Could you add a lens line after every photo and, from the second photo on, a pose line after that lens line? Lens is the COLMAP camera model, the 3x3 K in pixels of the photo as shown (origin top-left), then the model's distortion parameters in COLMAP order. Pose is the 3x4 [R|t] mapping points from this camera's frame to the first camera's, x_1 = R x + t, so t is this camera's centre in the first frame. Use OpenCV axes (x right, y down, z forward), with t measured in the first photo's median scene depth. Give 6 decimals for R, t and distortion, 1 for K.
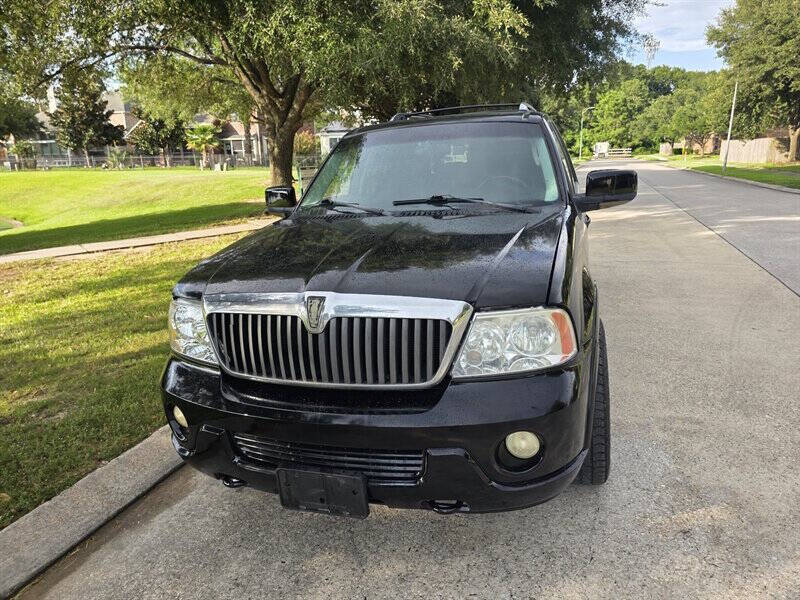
lens RADIAL K [[545.1, 0, 405.2], [0, 545.1, 295.6], [0, 0, 1]] dist [0.058018, -0.055886]
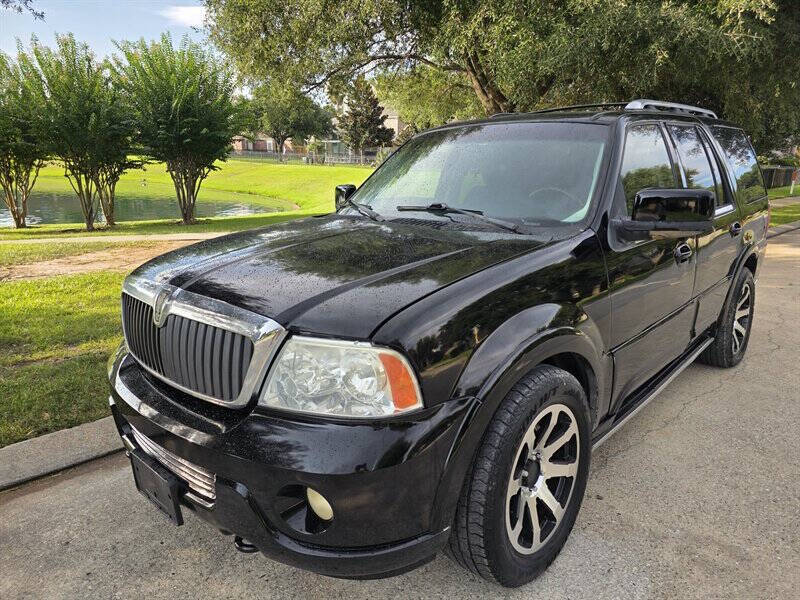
lens RADIAL K [[537.9, 0, 409.0], [0, 537.9, 305.9], [0, 0, 1]] dist [0.061425, -0.059104]
pose [[0.891934, 0.158658, -0.423416, 0.093201], [-0.154166, 0.987016, 0.045090, -0.011829], [0.425072, 0.025058, 0.904813, 0.044779]]
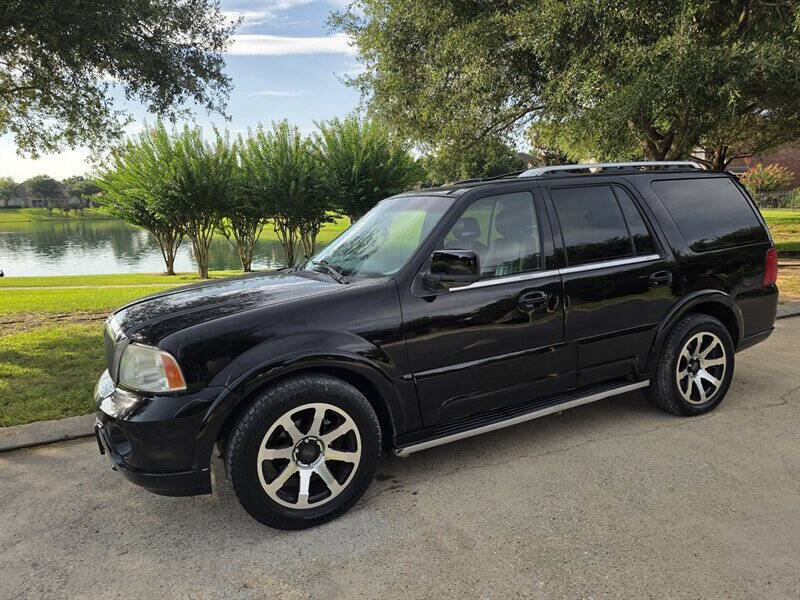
lens RADIAL K [[545.1, 0, 405.2], [0, 545.1, 295.6], [0, 0, 1]] dist [0.058018, -0.055886]
pose [[0.676927, 0.143091, -0.722007, 0.242391], [-0.181996, 0.983002, 0.024183, -0.037550], [0.713195, 0.115032, 0.691463, 0.068747]]
